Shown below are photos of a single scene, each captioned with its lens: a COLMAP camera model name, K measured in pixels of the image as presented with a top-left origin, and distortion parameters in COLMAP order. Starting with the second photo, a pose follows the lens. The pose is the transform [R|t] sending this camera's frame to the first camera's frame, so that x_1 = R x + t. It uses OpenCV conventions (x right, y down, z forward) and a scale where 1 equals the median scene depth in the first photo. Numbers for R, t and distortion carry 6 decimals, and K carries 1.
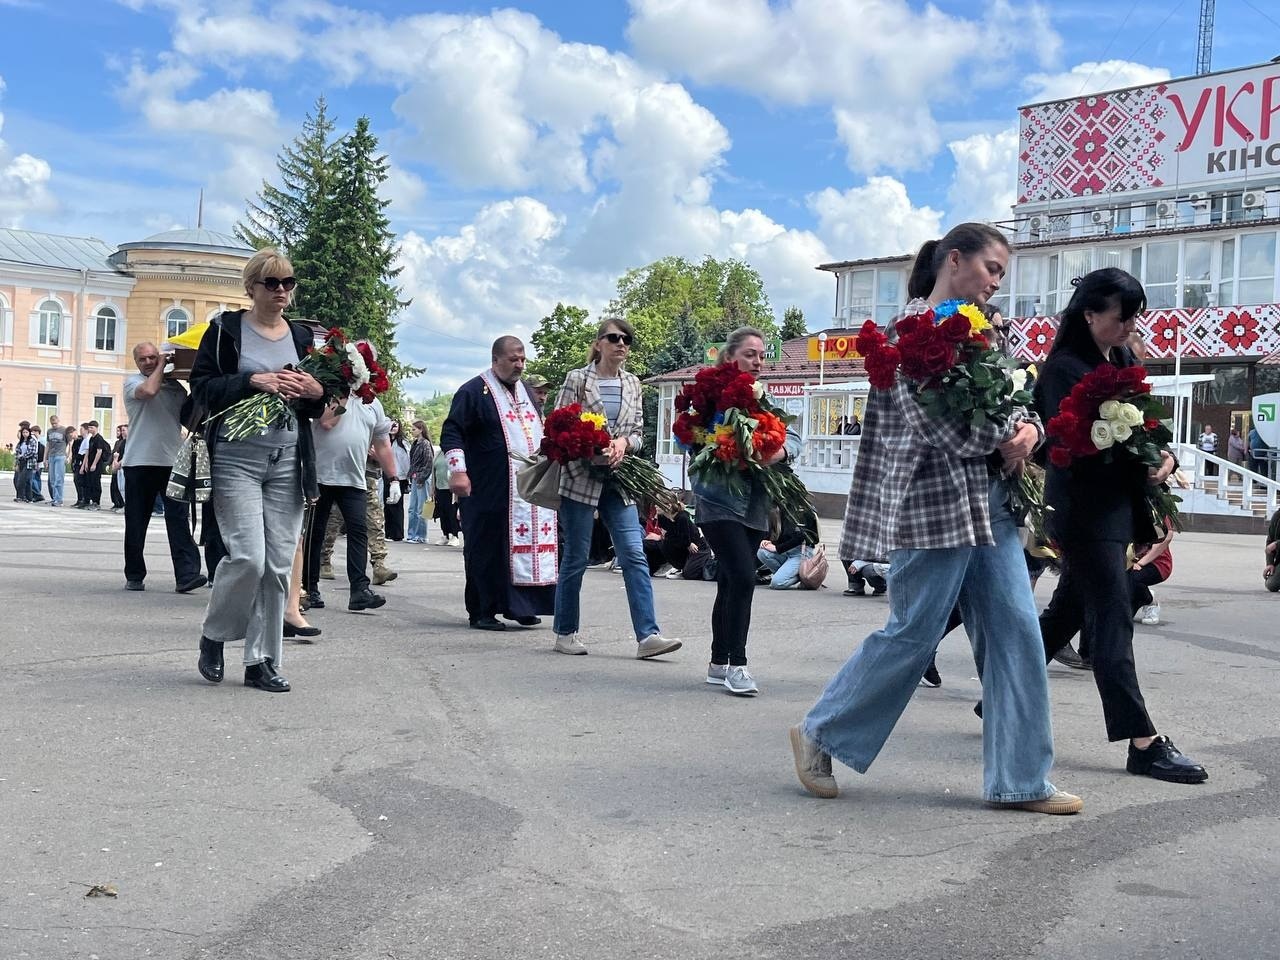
lens RADIAL K [[1448.1, 0, 645.4], [0, 1448.1, 462.7], [0, 0, 1]] dist [0.104284, -0.187014]
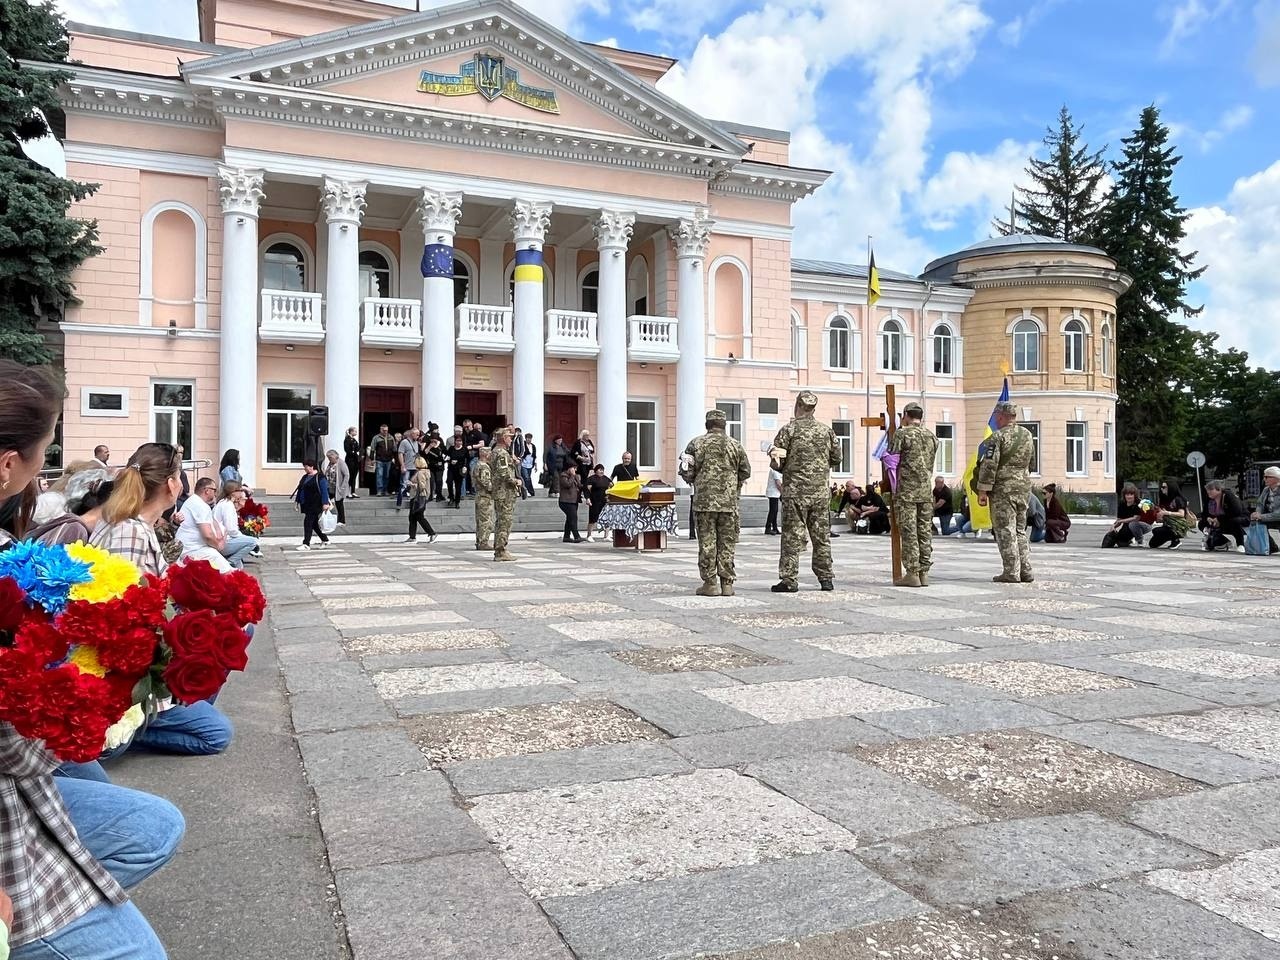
lens RADIAL K [[975.6, 0, 640.0], [0, 975.6, 480.0], [0, 0, 1]] dist [-0.002107, -0.003346]
pose [[0.954036, -0.046541, -0.296055, -0.401844], [0.041469, 0.998866, -0.023394, -0.006085], [0.296808, 0.010041, 0.954884, 0.409318]]
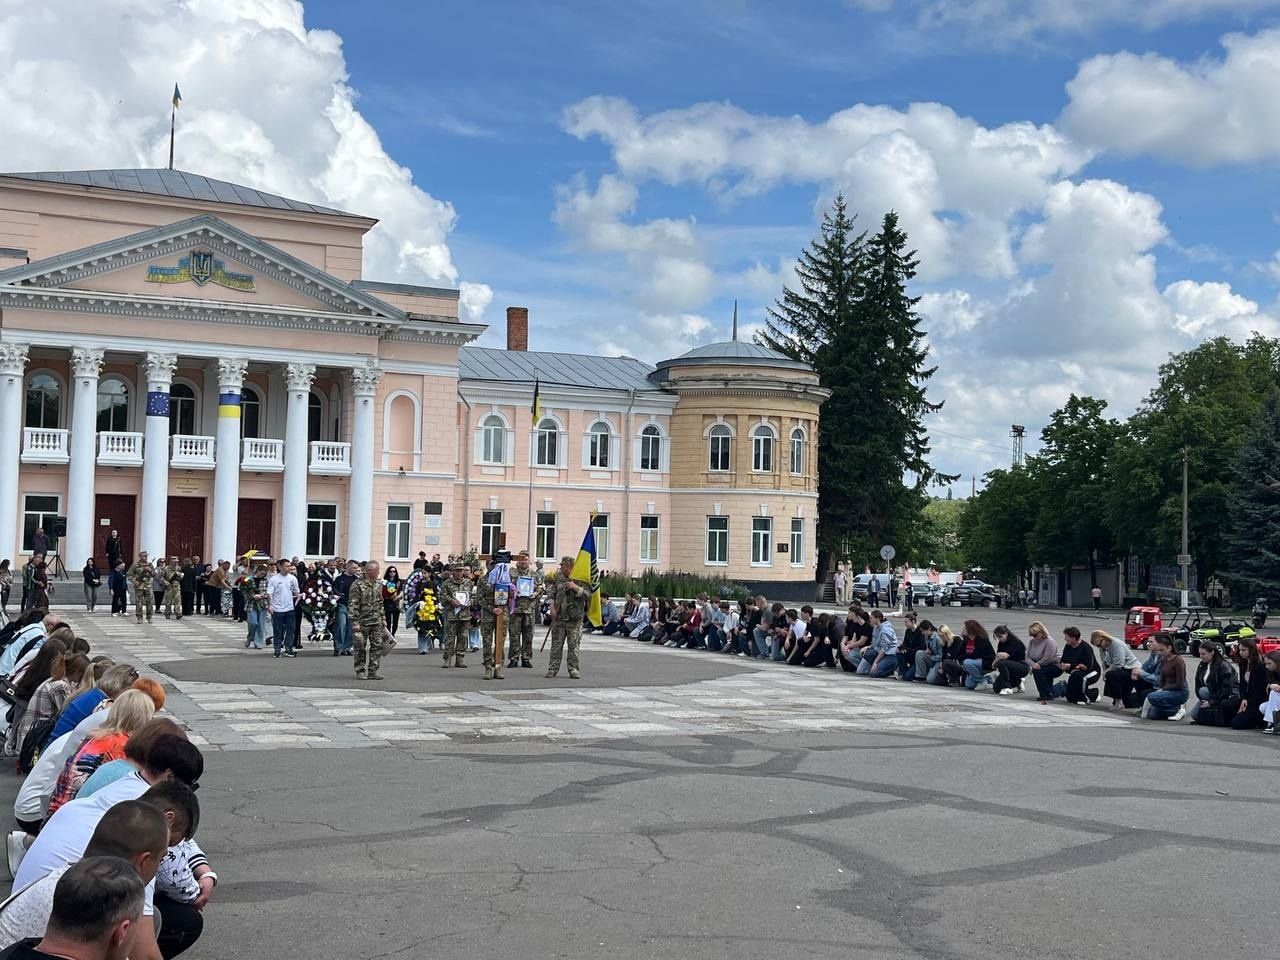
lens RADIAL K [[1488.0, 0, 640.0], [0, 1488.0, 480.0], [0, 0, 1]] dist [0.120043, -0.316407]
pose [[0.959318, -0.031374, -0.280579, -0.101670], [0.016576, 0.998351, -0.054959, -0.015778], [0.281840, 0.048072, 0.958256, 0.039285]]
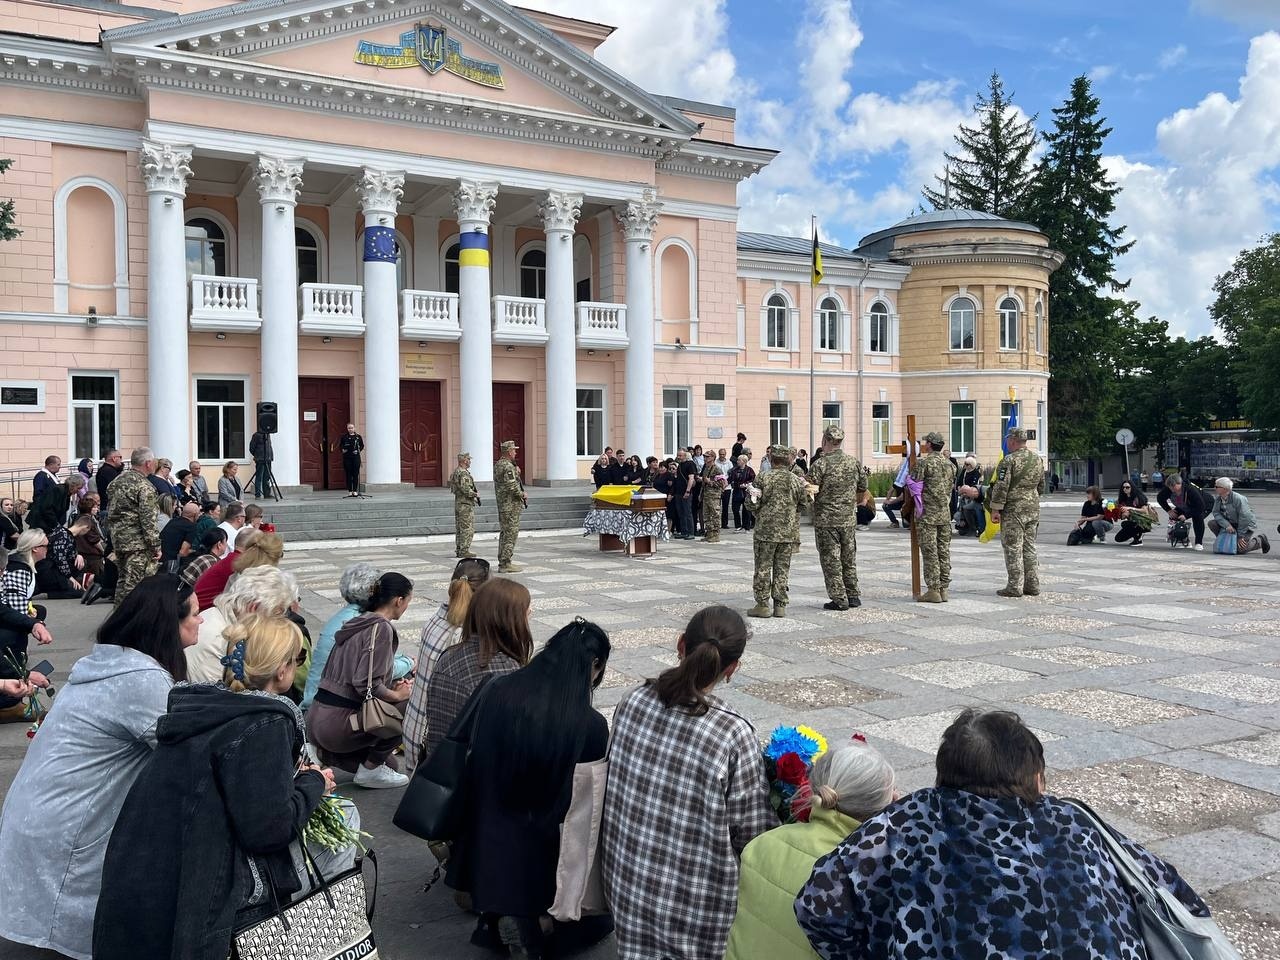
lens RADIAL K [[1048.6, 0, 639.2], [0, 1048.6, 473.8], [0, 0, 1]] dist [0.030030, -0.014805]
pose [[0.978686, -0.050136, -0.199148, -0.419156], [0.052516, 0.998598, 0.006683, -0.016784], [0.198534, -0.016999, 0.979947, 0.382391]]
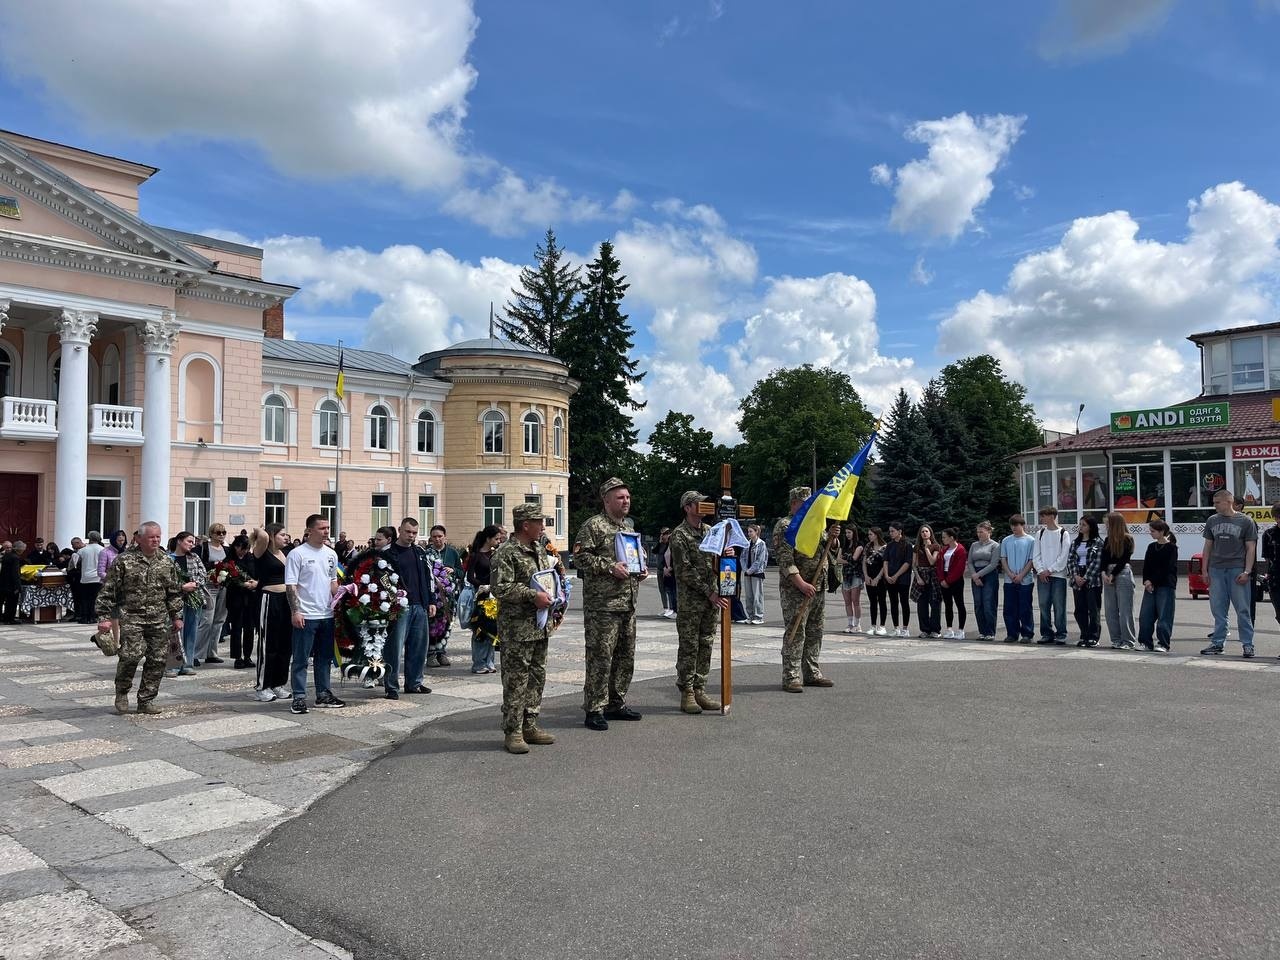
lens RADIAL K [[971.0, 0, 640.0], [0, 971.0, 480.0], [0, 0, 1]] dist [0.084974, -0.120291]
pose [[0.993015, -0.042204, 0.110179, -0.318076], [0.048194, 0.997469, -0.052282, -0.013775], [-0.107694, 0.057226, 0.992536, 0.312997]]
